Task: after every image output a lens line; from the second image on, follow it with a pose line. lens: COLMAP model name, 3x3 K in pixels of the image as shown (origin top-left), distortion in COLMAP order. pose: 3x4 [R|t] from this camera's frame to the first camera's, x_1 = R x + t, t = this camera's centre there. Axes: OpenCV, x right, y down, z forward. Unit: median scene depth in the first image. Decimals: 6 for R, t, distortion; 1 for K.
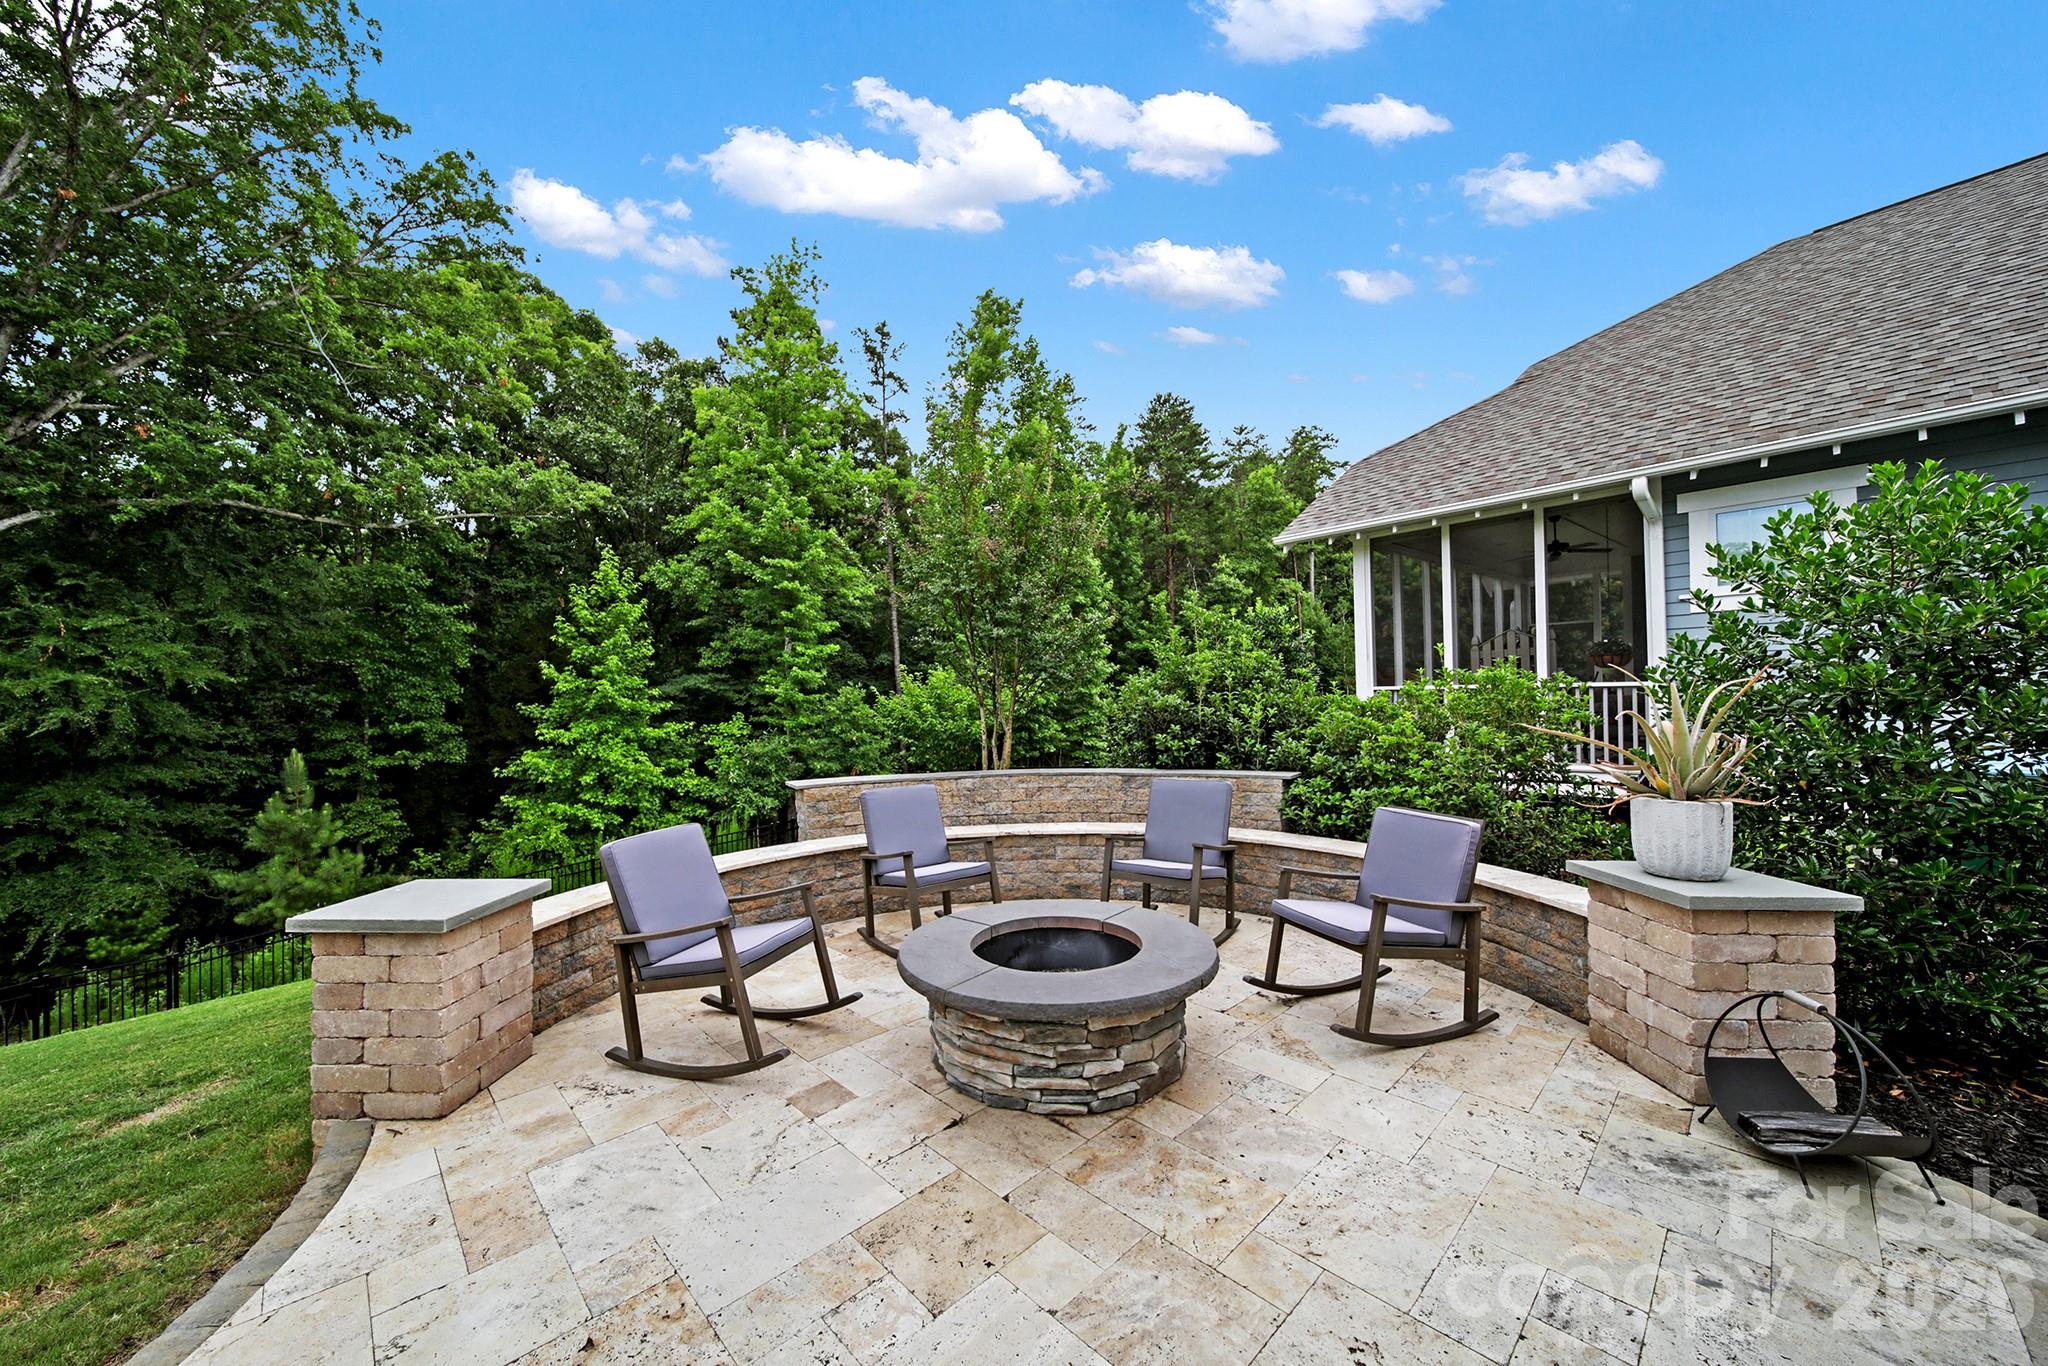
lens RADIAL K [[737.9, 0, 1022.1], [0, 737.9, 681.3], [0, 0, 1]] dist [-0.000673, 0.000071]
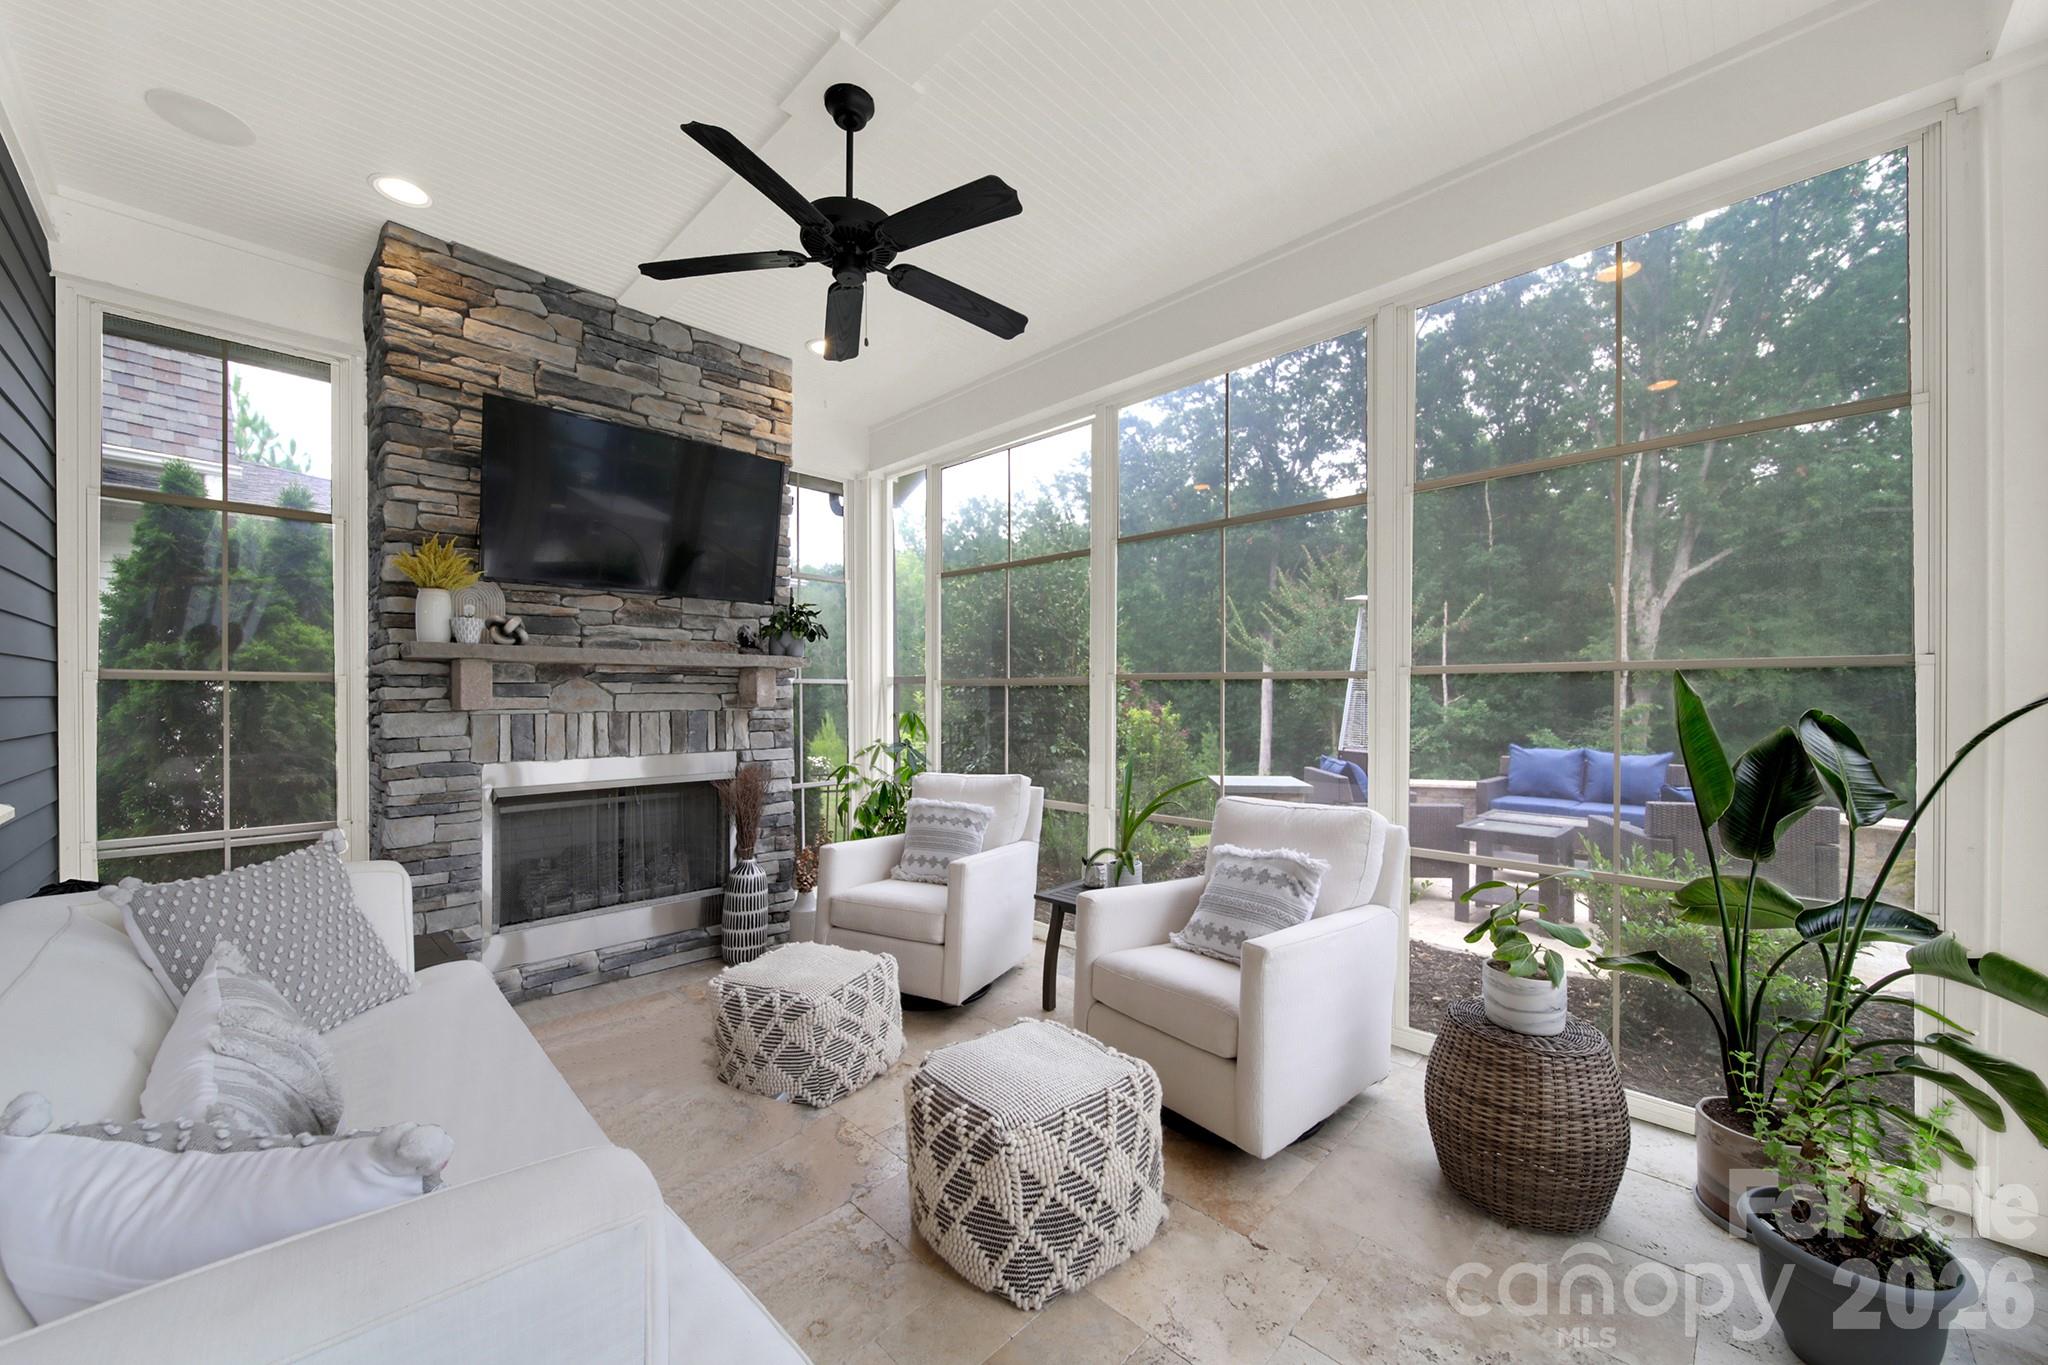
lens RADIAL K [[755.3, 0, 1025.8], [0, 755.3, 698.2], [0, 0, 1]] dist [-0.000710, -0.000212]
pose [[0.027137, 0.017054, -0.999486, 0.056057], [0.023745, 0.999561, 0.017700, -0.000409], [0.999350, -0.024214, 0.026720, -0.255787]]
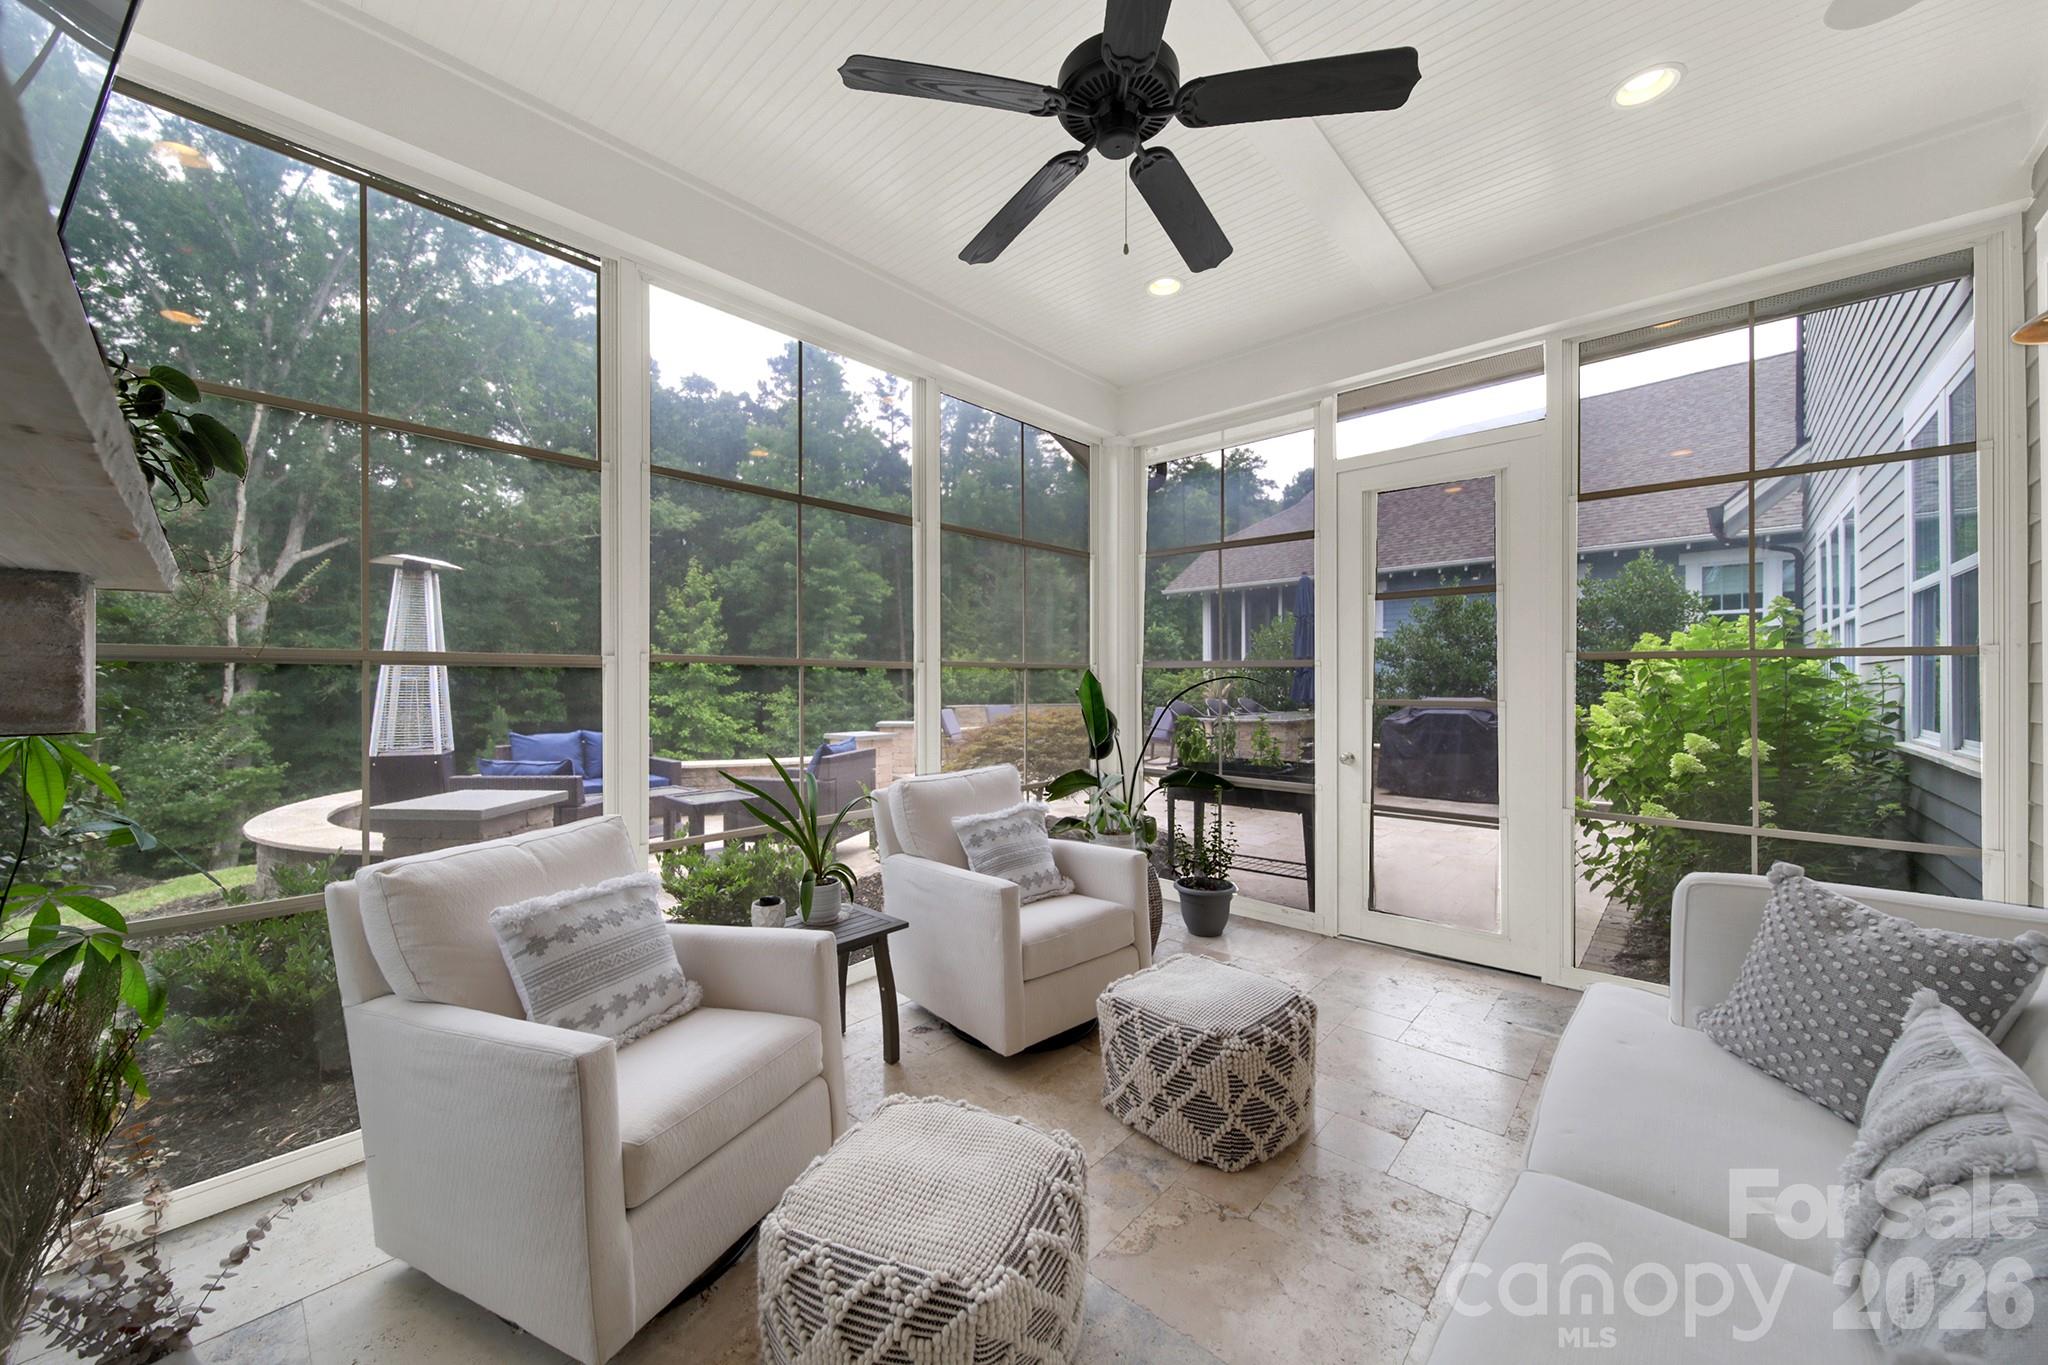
lens RADIAL K [[743.0, 0, 1021.5], [0, 743.0, 678.3], [0, 0, 1]] dist [0.000530, -0.000267]
pose [[0.998235, 0.013289, 0.057874, -0.052987], [-0.014437, 0.999706, 0.019468, -0.001395], [-0.057598, -0.020269, 0.998134, -0.346588]]
